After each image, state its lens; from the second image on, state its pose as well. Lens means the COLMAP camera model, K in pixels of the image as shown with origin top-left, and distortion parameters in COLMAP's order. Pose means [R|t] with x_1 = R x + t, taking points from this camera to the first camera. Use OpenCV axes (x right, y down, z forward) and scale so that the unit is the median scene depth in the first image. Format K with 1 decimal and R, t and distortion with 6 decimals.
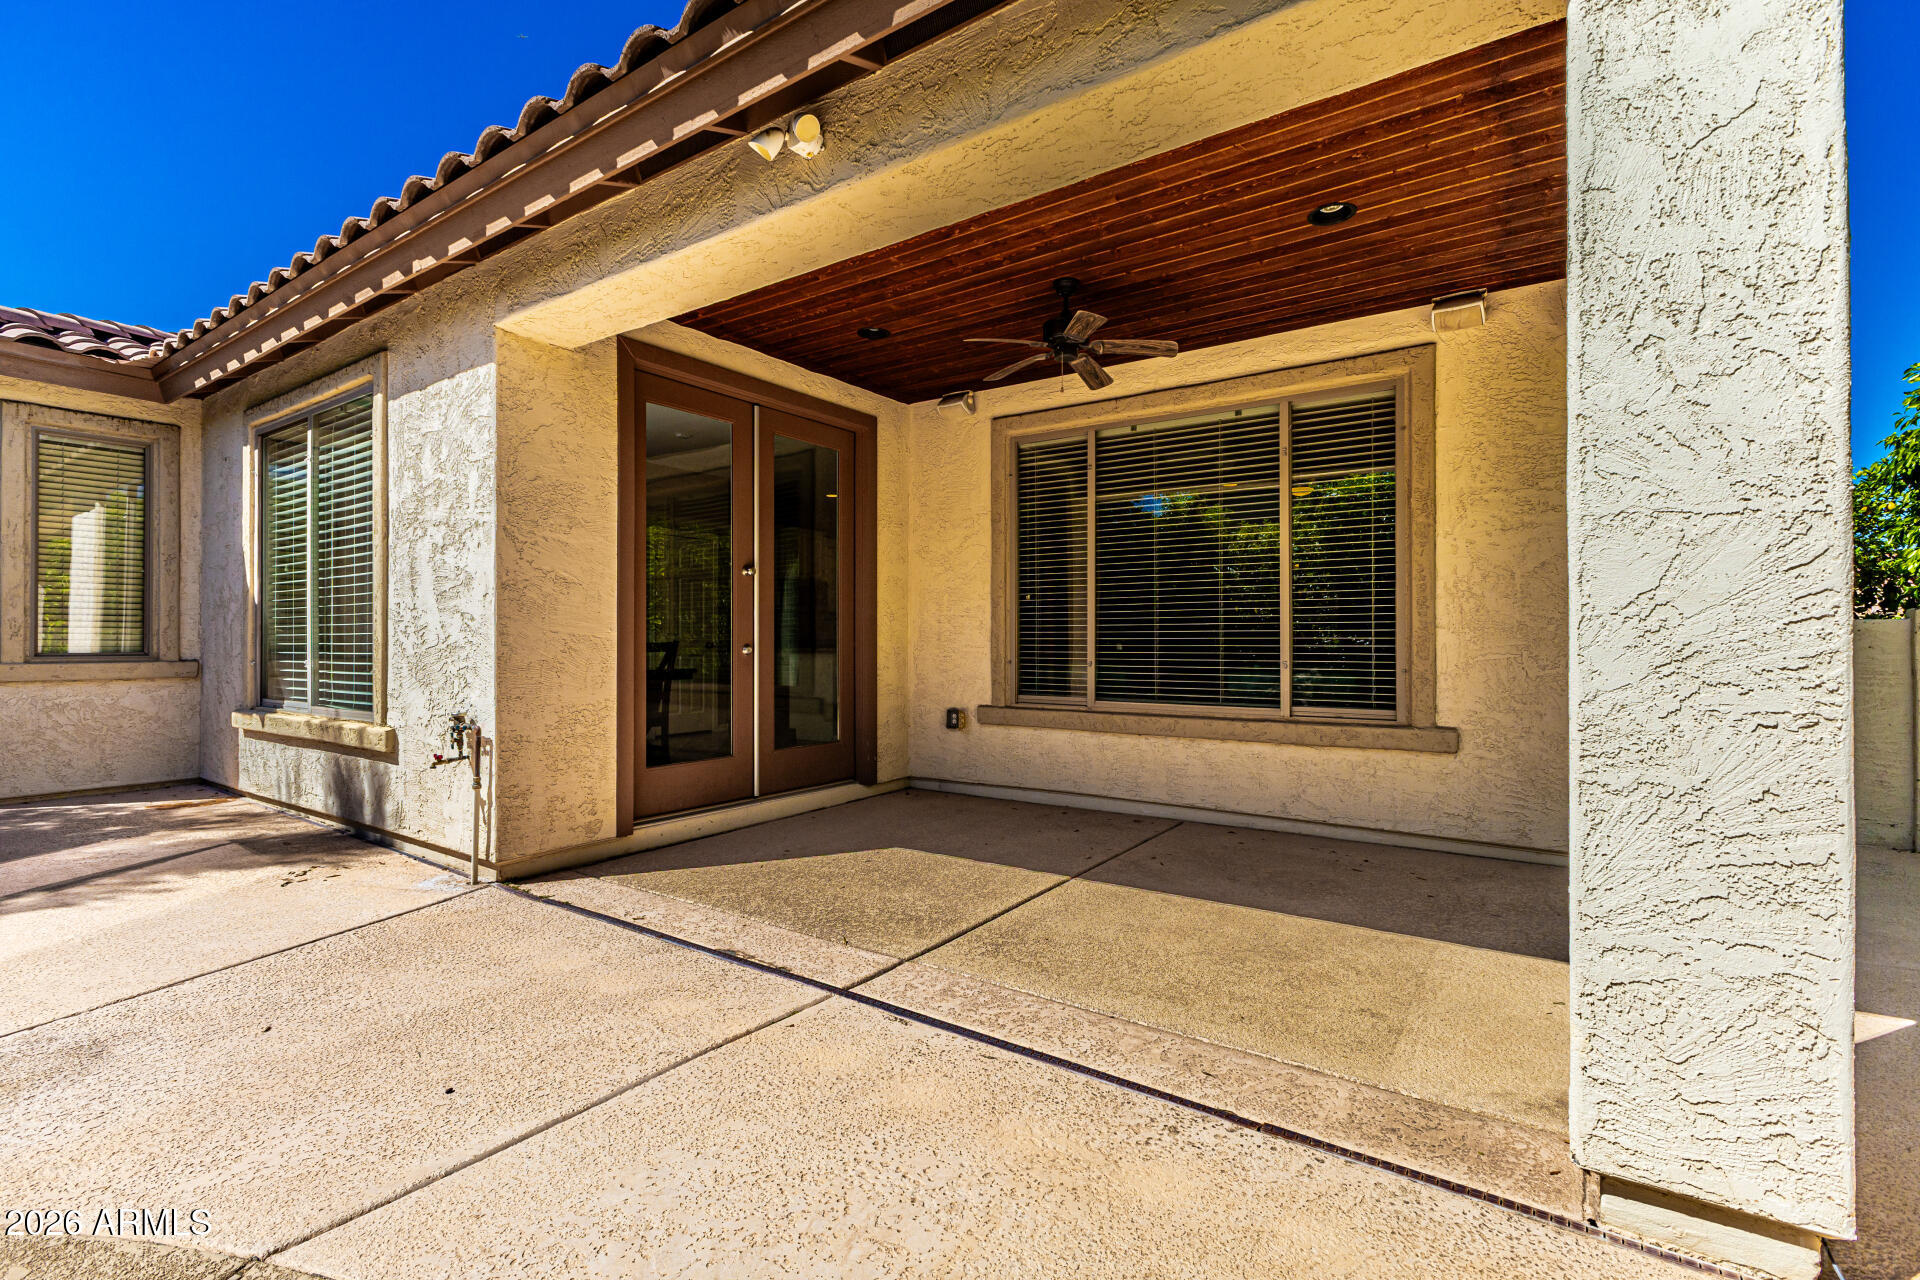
lens RADIAL K [[874.3, 0, 959.9], [0, 874.3, 640.7], [0, 0, 1]] dist [-0.002136, -0.000032]
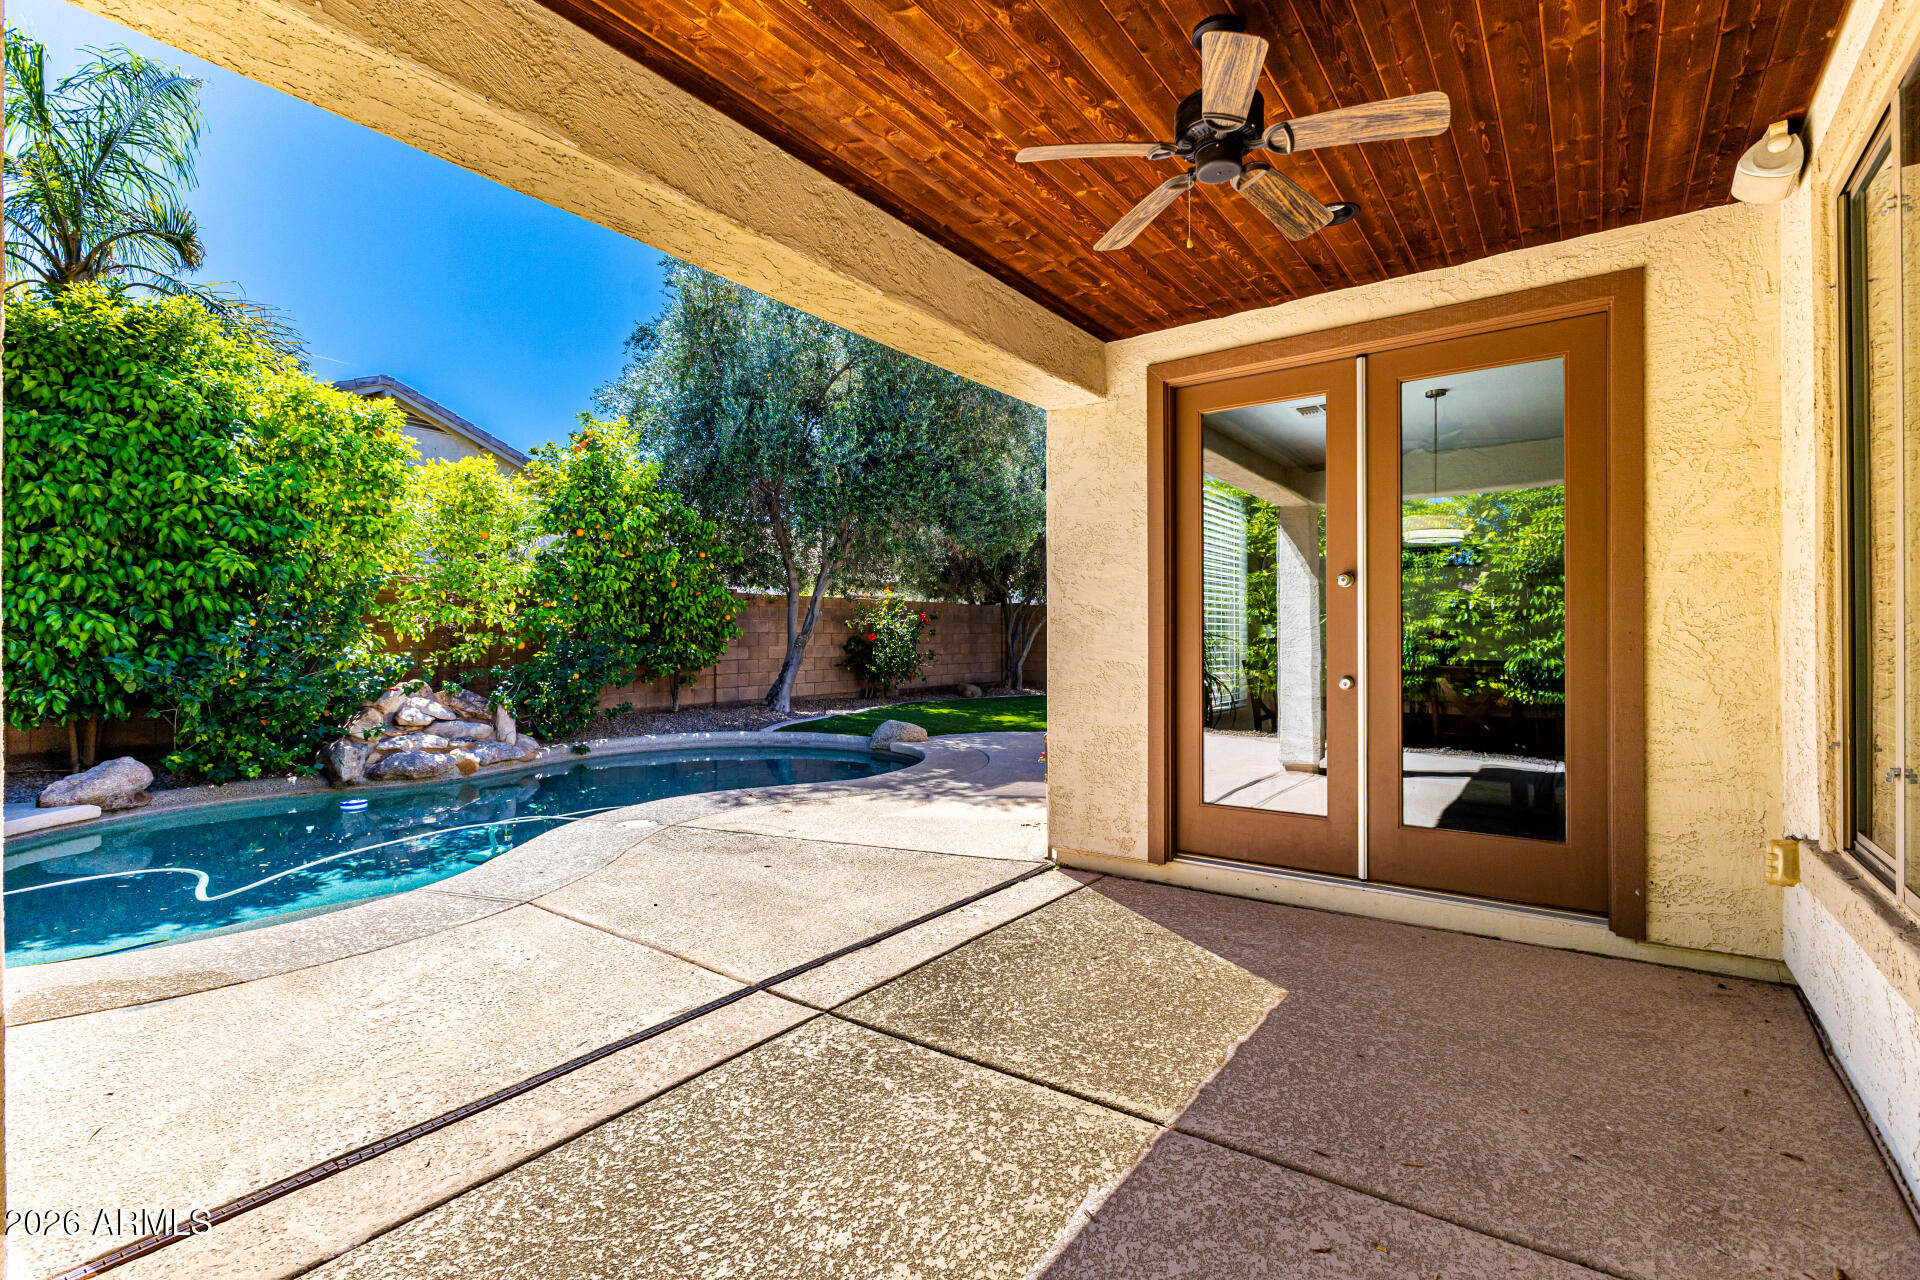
lens RADIAL K [[874.3, 0, 959.6], [0, 874.3, 632.9], [0, 0, 1]] dist [-0.002136, -0.000032]
pose [[-0.020960, -0.004744, -0.999769, 0.703550], [0.002388, 0.999986, -0.004795, -0.040376], [0.999777, -0.002488, -0.020948, 0.901276]]
